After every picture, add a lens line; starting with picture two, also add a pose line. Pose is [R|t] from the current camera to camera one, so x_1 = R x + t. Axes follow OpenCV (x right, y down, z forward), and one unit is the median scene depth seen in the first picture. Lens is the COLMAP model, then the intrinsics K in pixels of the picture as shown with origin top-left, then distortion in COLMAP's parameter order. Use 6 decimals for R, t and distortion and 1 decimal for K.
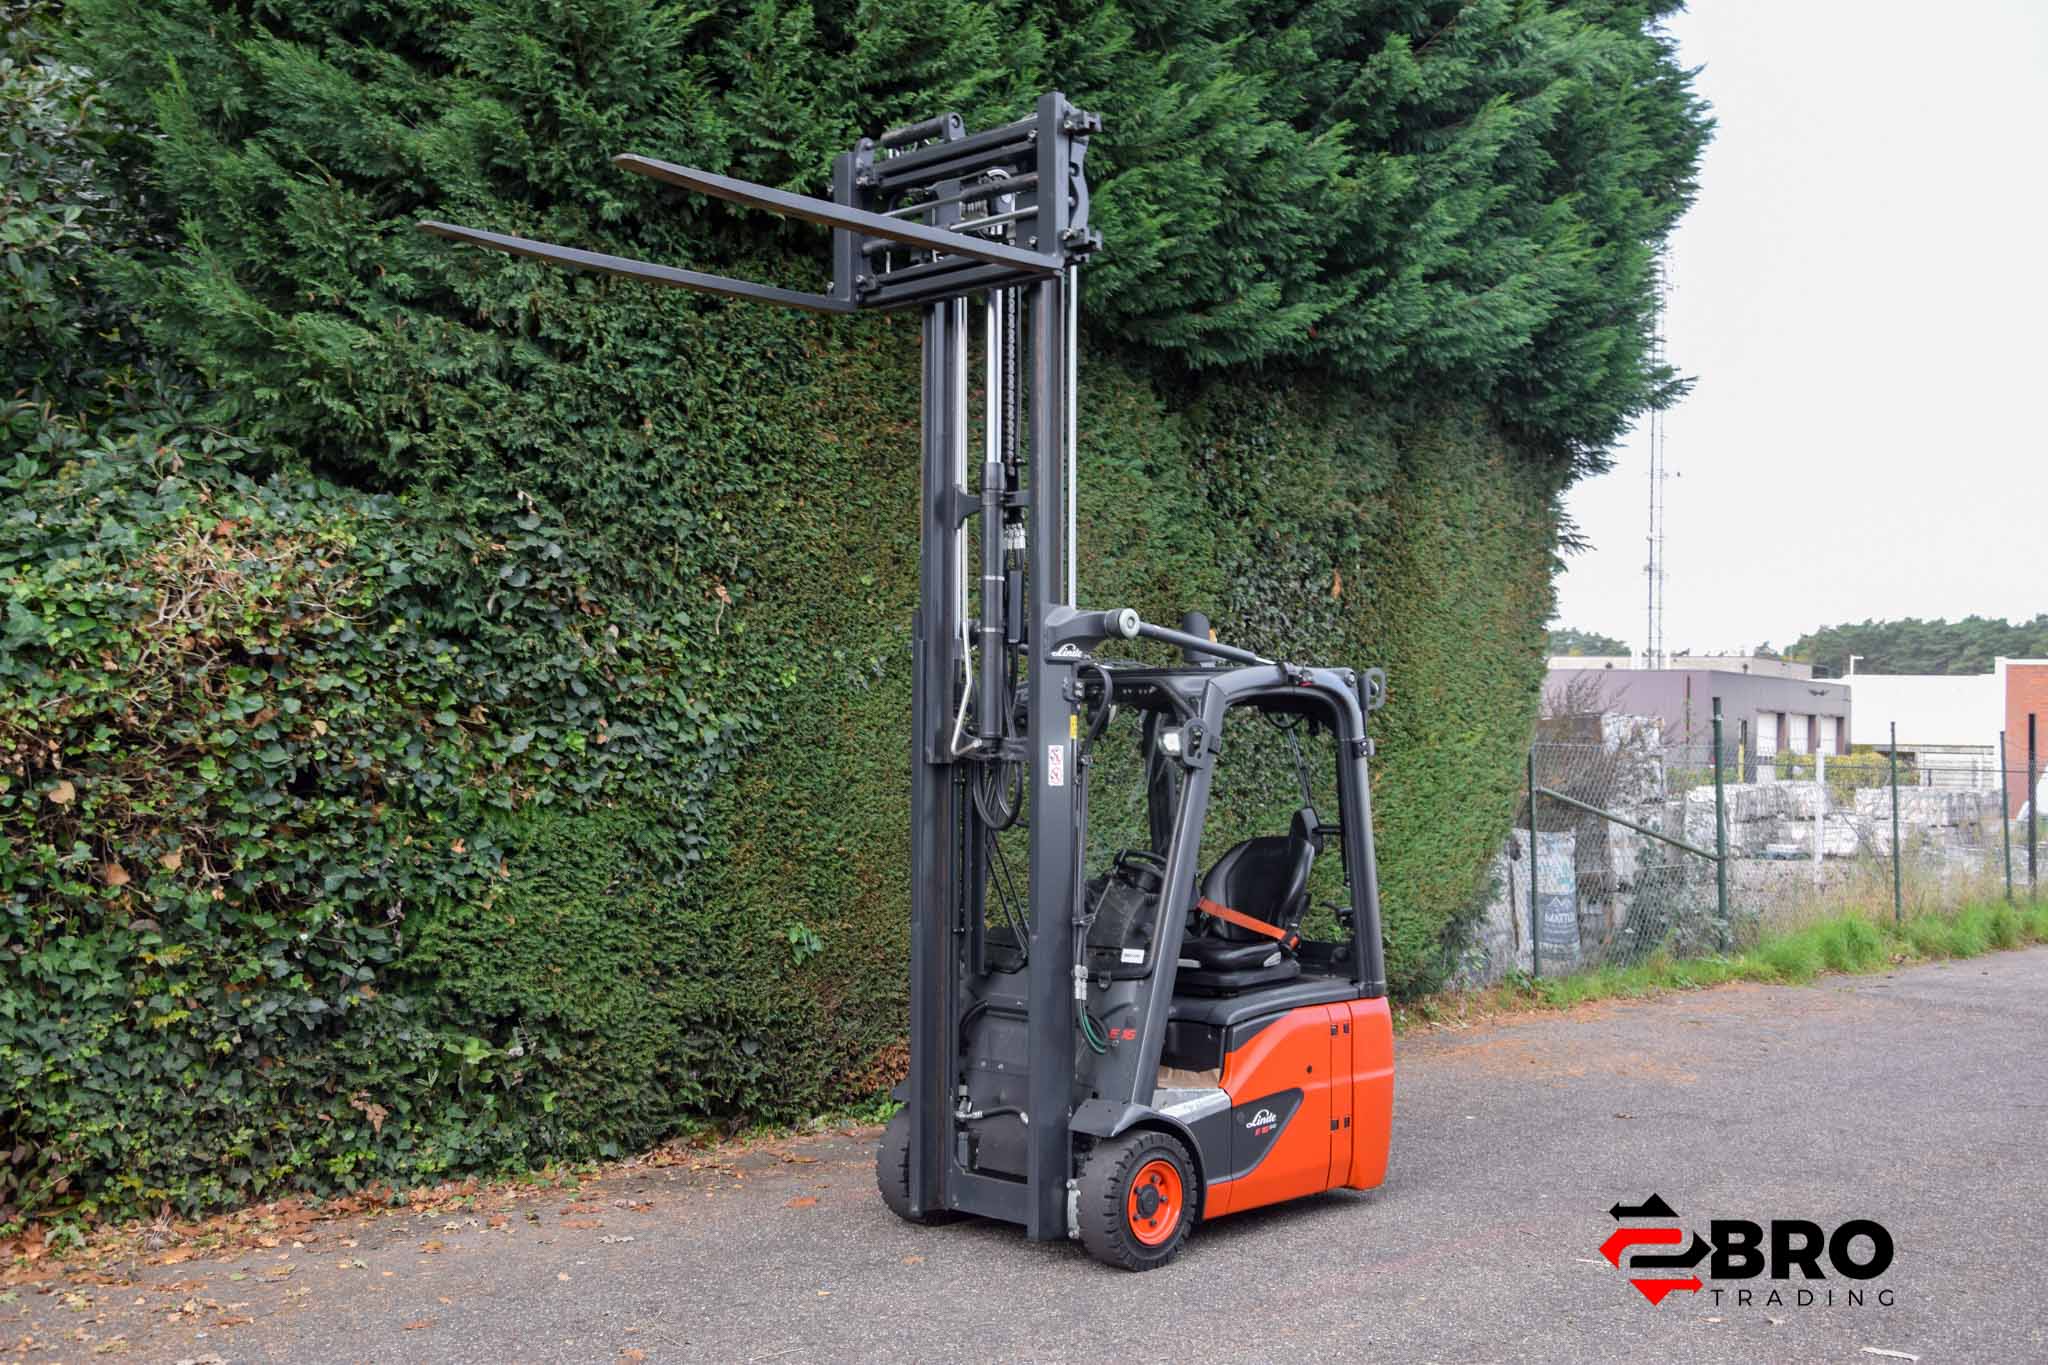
lens RADIAL K [[2131.7, 0, 1024.0], [0, 2131.7, 682.5], [0, 0, 1]] dist [-0.046284, 0.276973]
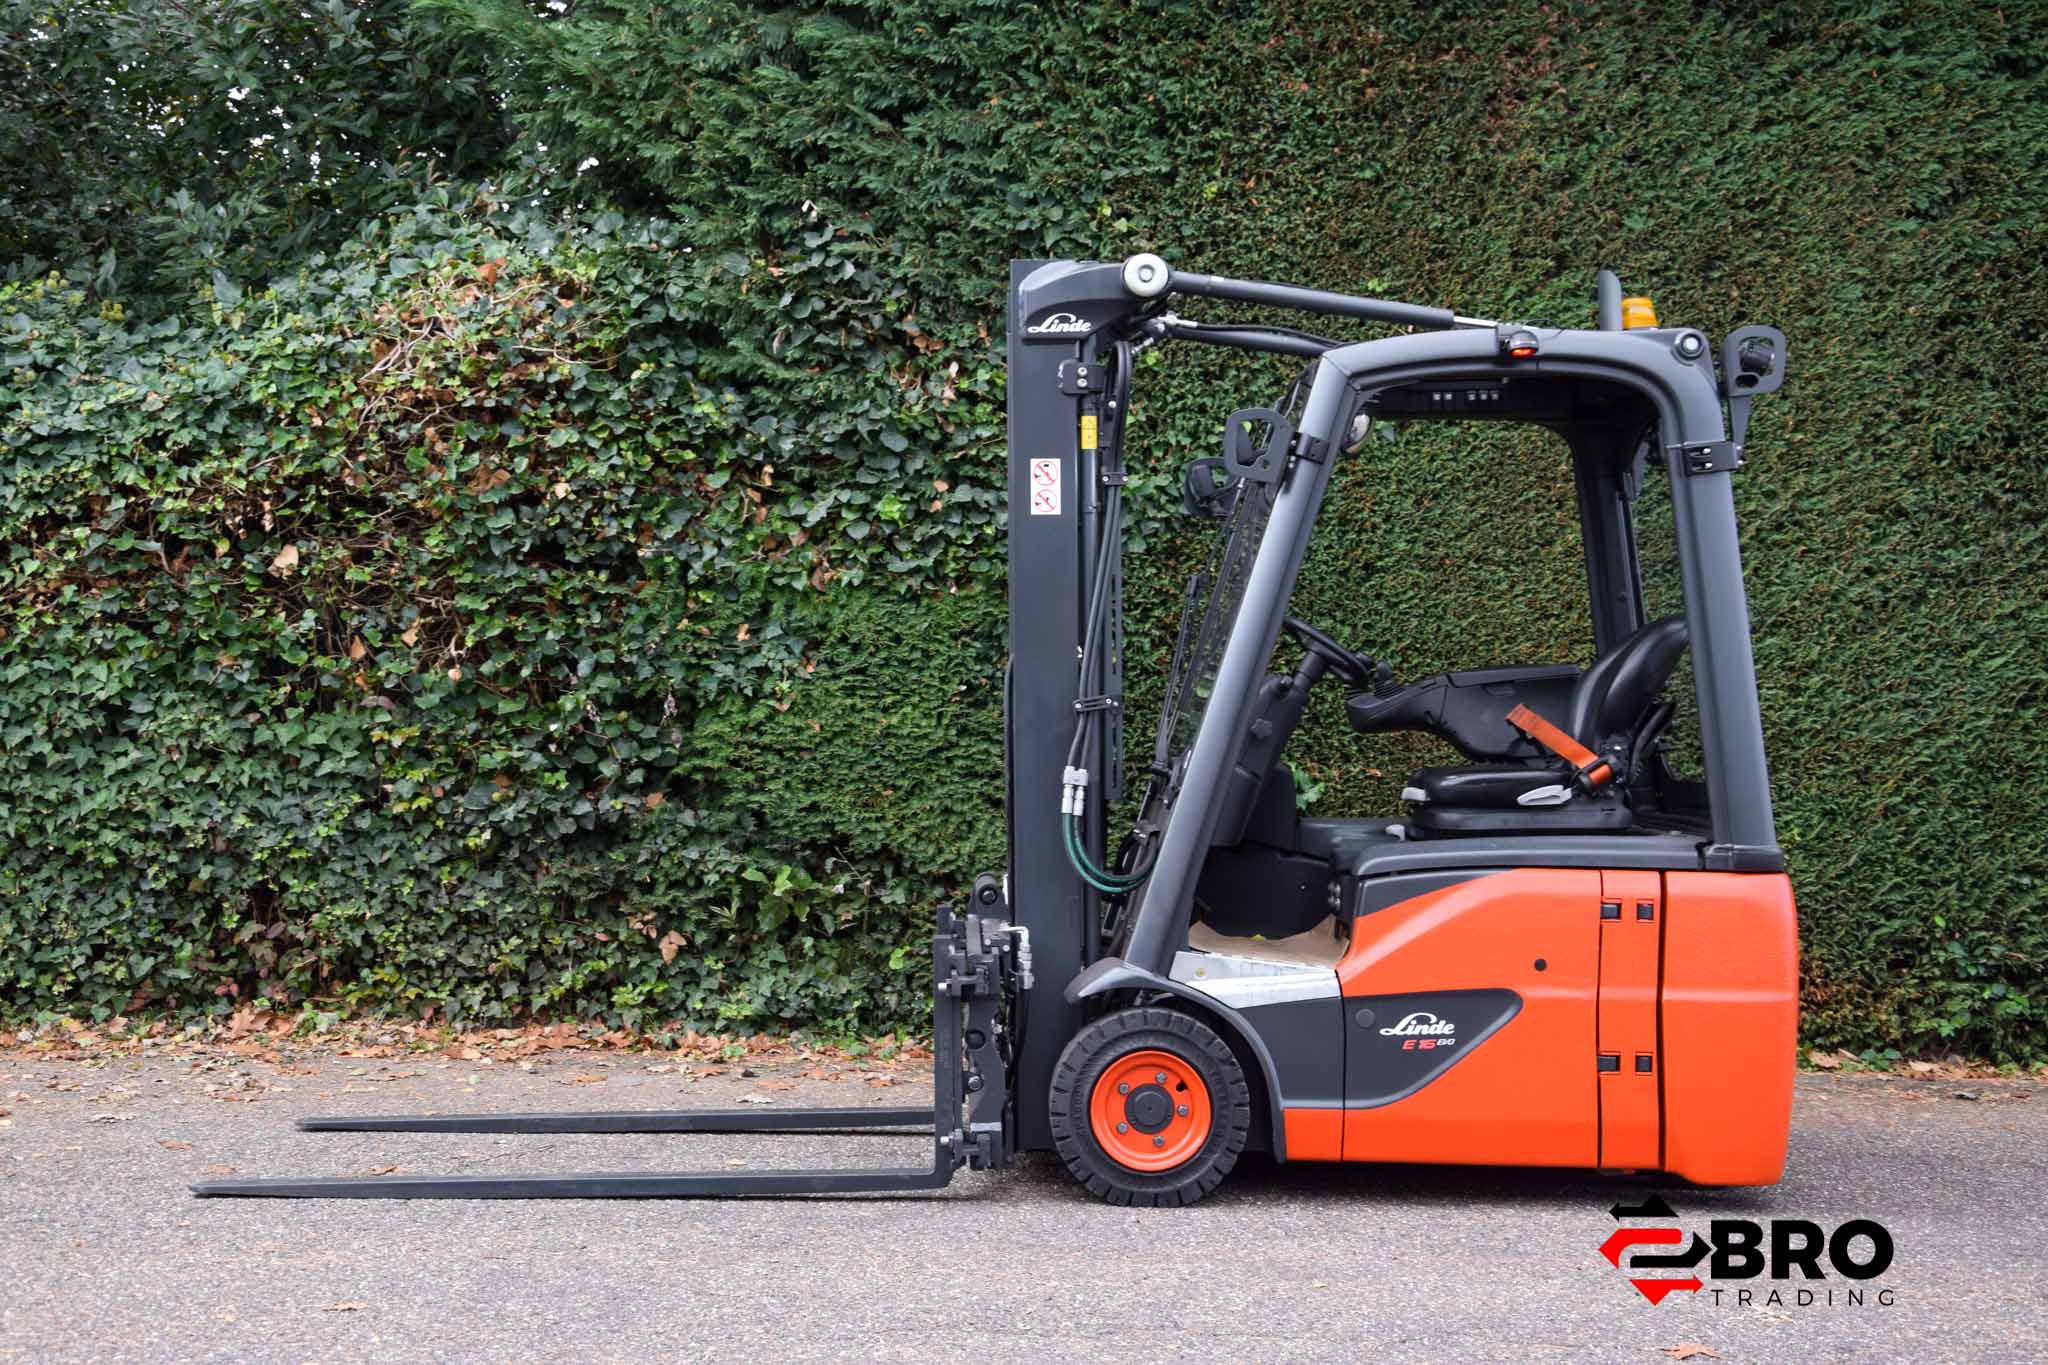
lens RADIAL K [[2820.0, 0, 1024.0], [0, 2820.0, 682.5], [0, 0, 1]] dist [0.086809, 0.480809]
pose [[0.703785, 0.001098, -0.710412, 0.595445], [0.011488, 0.999850, 0.012926, 0.082194], [0.710320, -0.017258, 0.703667, 0.290620]]
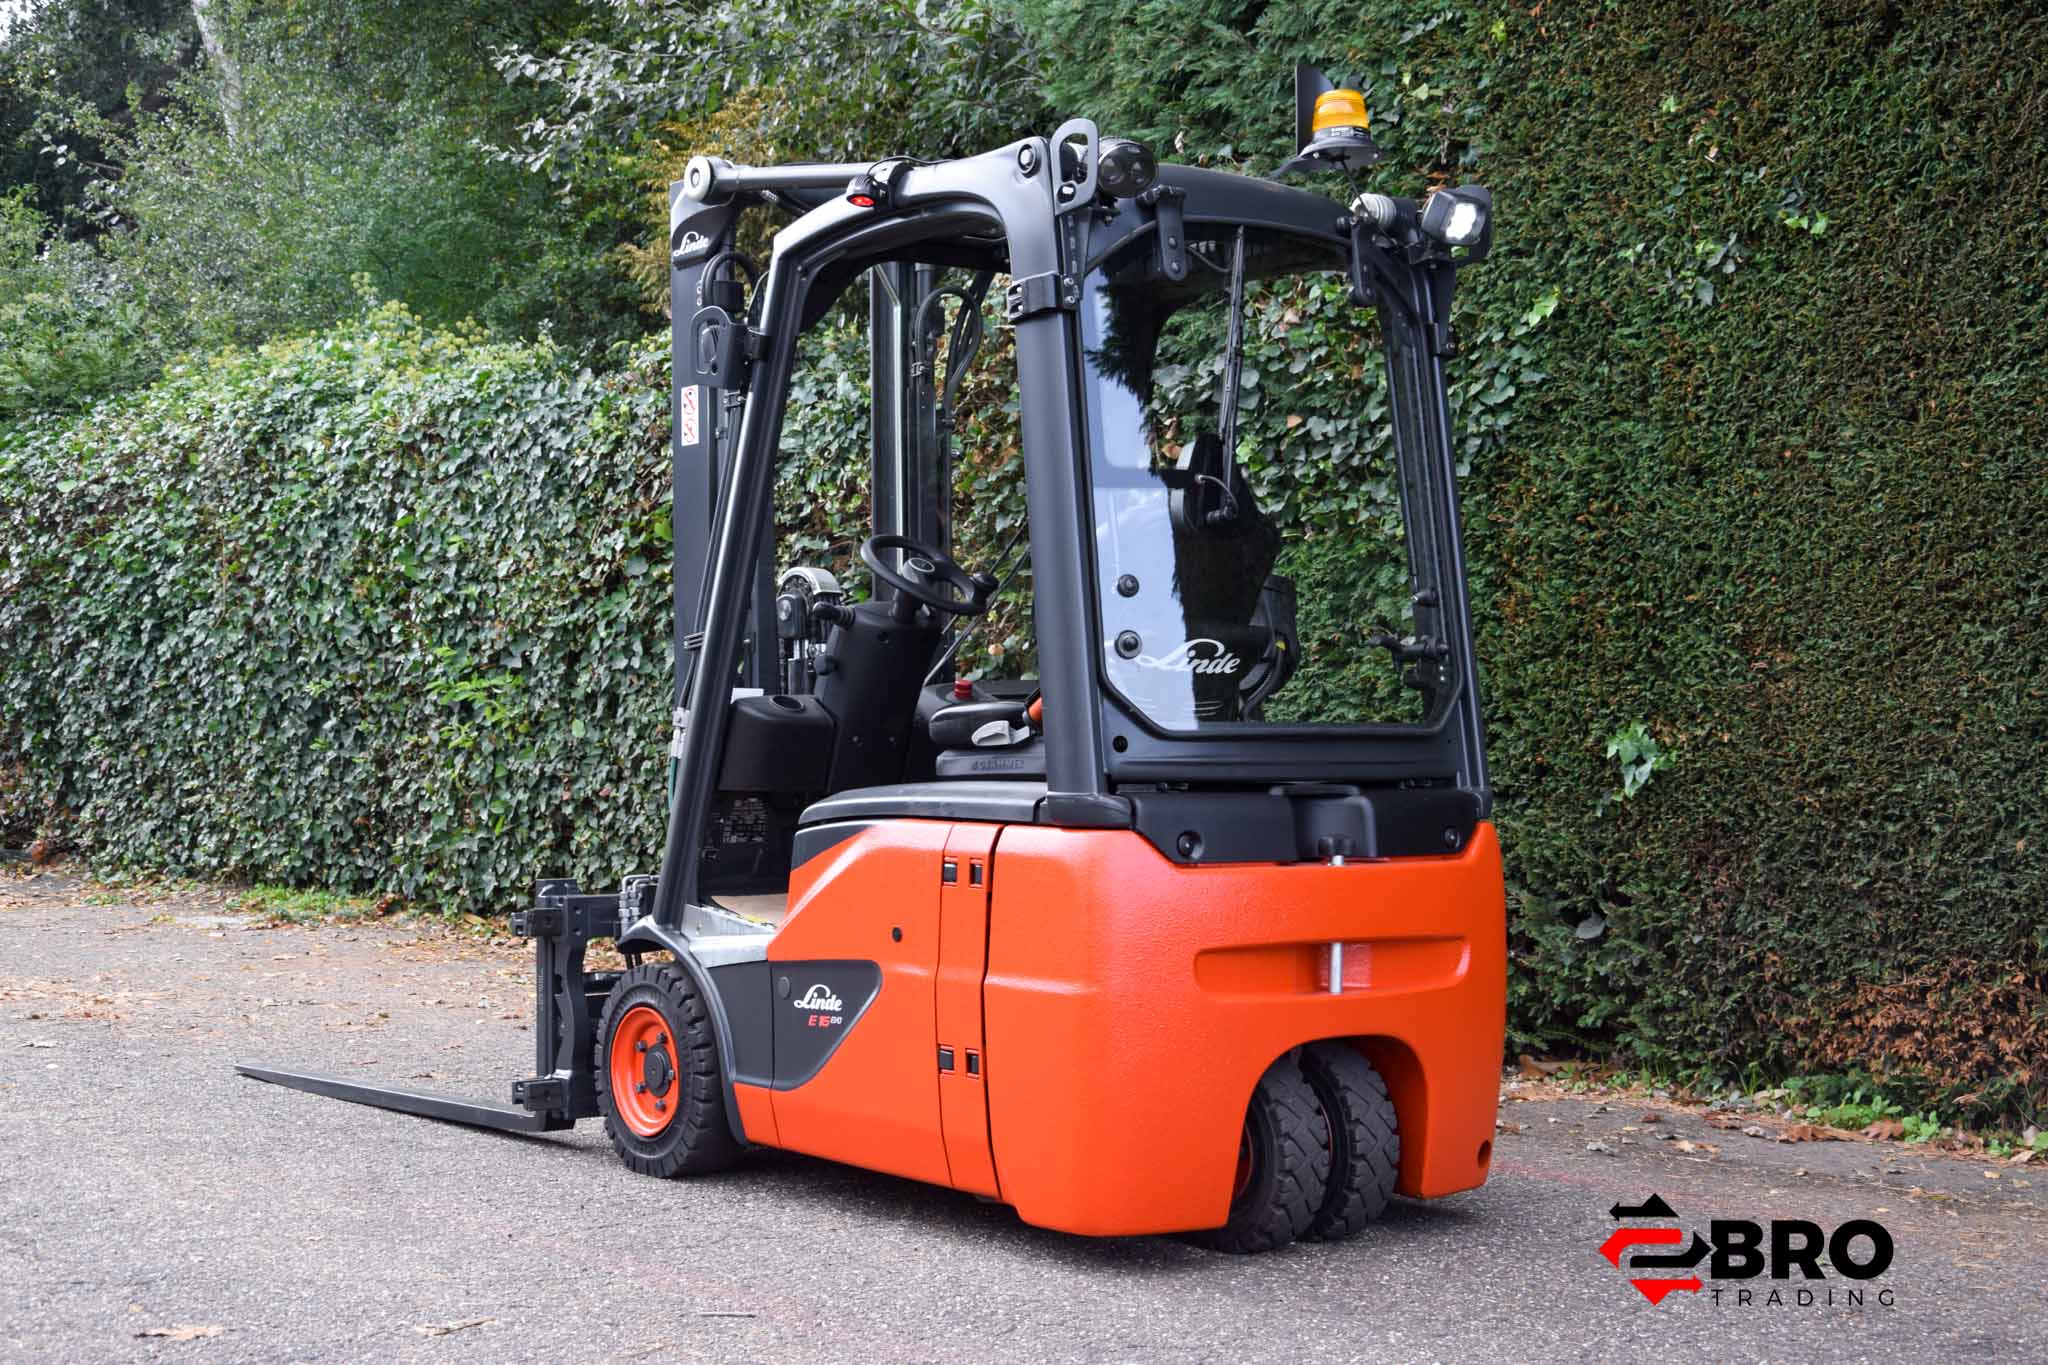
lens RADIAL K [[2820.0, 0, 1024.0], [0, 2820.0, 682.5], [0, 0, 1]] dist [0.086809, 0.480809]
pose [[-0.140535, -0.019995, -0.989874, 0.781247], [0.028205, 0.999309, -0.024190, 0.132008], [0.989674, -0.031318, -0.139874, 1.081641]]
